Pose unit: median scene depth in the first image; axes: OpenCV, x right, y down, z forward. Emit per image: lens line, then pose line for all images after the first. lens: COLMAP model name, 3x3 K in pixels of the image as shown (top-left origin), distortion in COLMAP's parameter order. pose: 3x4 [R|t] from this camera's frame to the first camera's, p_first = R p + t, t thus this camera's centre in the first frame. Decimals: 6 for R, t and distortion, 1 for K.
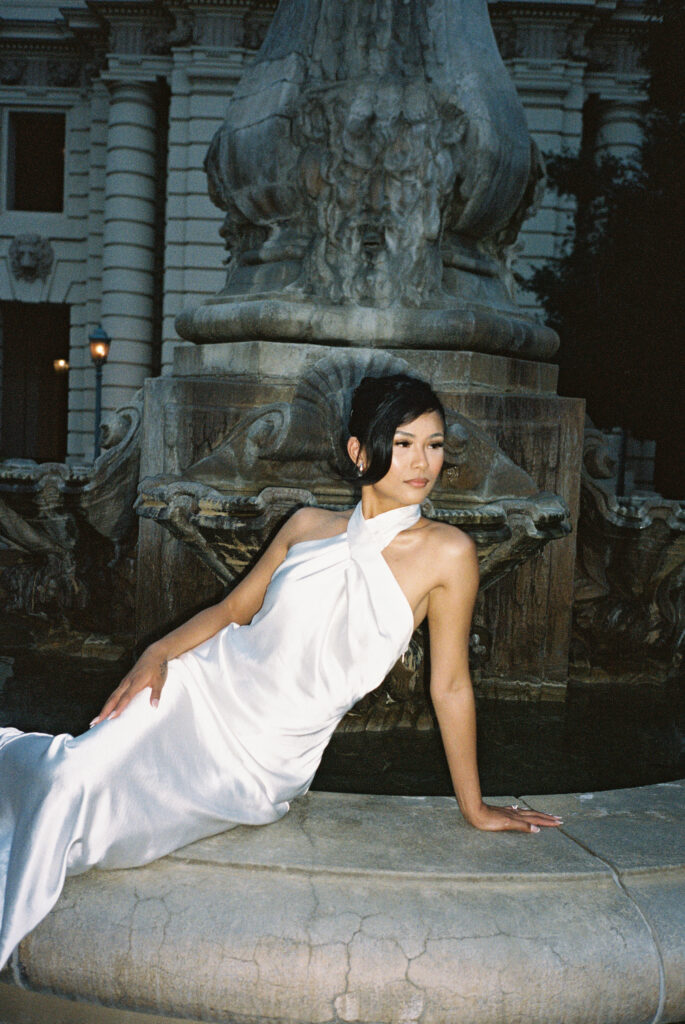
lens RADIAL K [[1066.1, 0, 331.2], [0, 1066.1, 546.5], [0, 0, 1]] dist [0.143552, -0.328965]
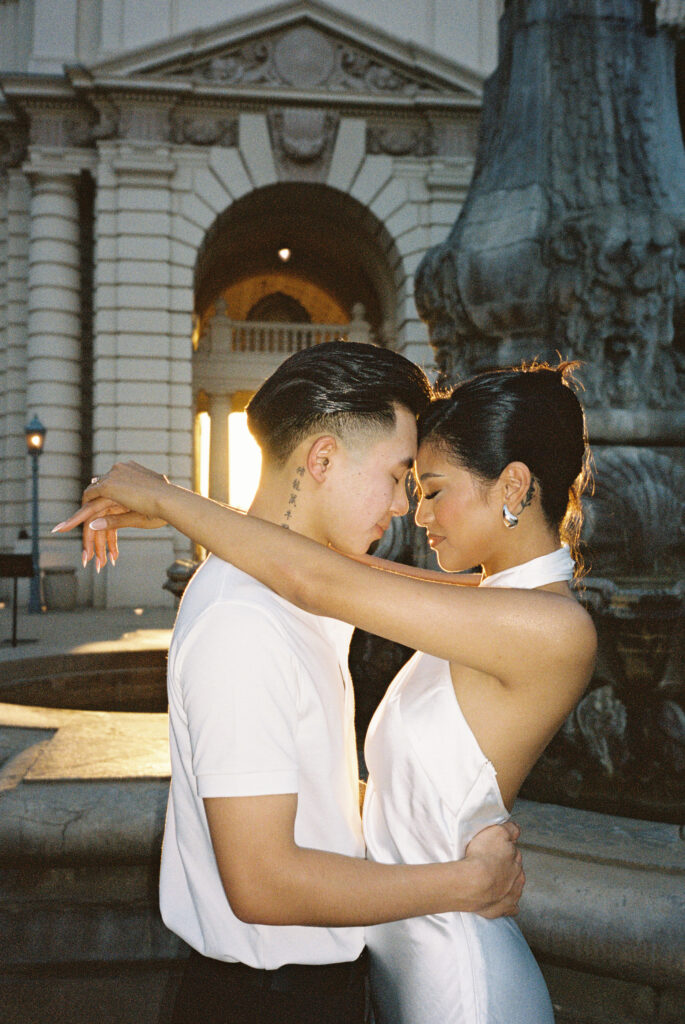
lens RADIAL K [[1083.0, 0, 330.5], [0, 1083.0, 540.9], [0, 0, 1]] dist [0.167367, -0.373746]
pose [[0.988632, -0.039614, 0.145044, -0.414208], [0.050710, 0.995996, -0.073622, -0.022231], [-0.141546, 0.080141, 0.986682, -0.045365]]
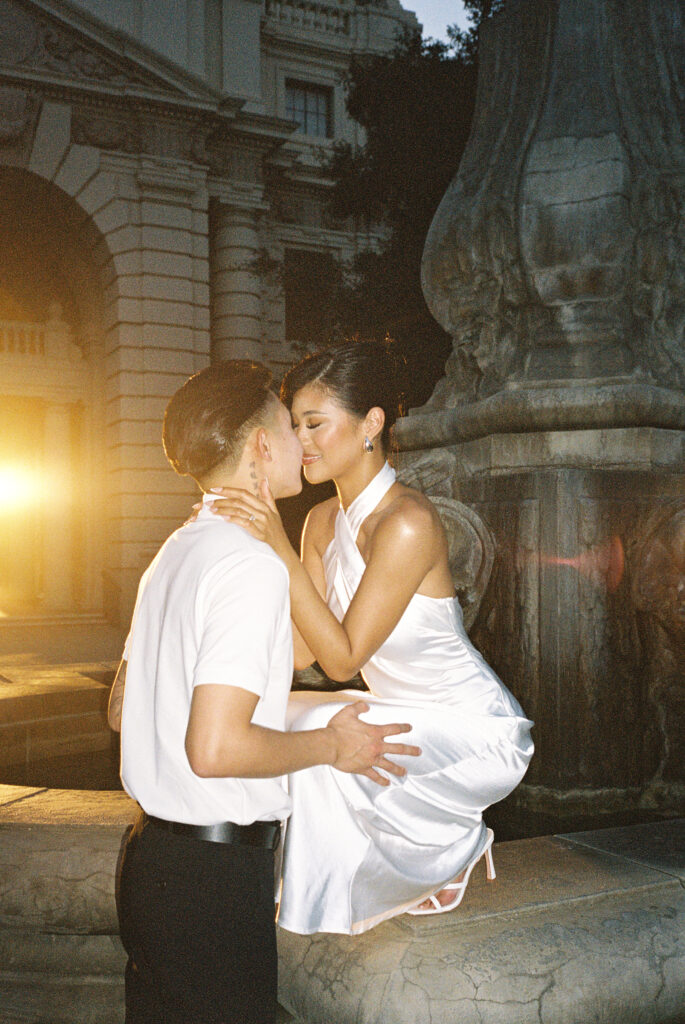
lens RADIAL K [[1066.1, 0, 331.2], [0, 1066.1, 546.5], [0, 0, 1]] dist [0.143552, -0.328965]
pose [[0.878435, -0.050364, 0.475200, -0.722210], [0.089503, 0.994173, -0.060083, -0.055513], [-0.469404, 0.095311, 0.877824, 0.306985]]
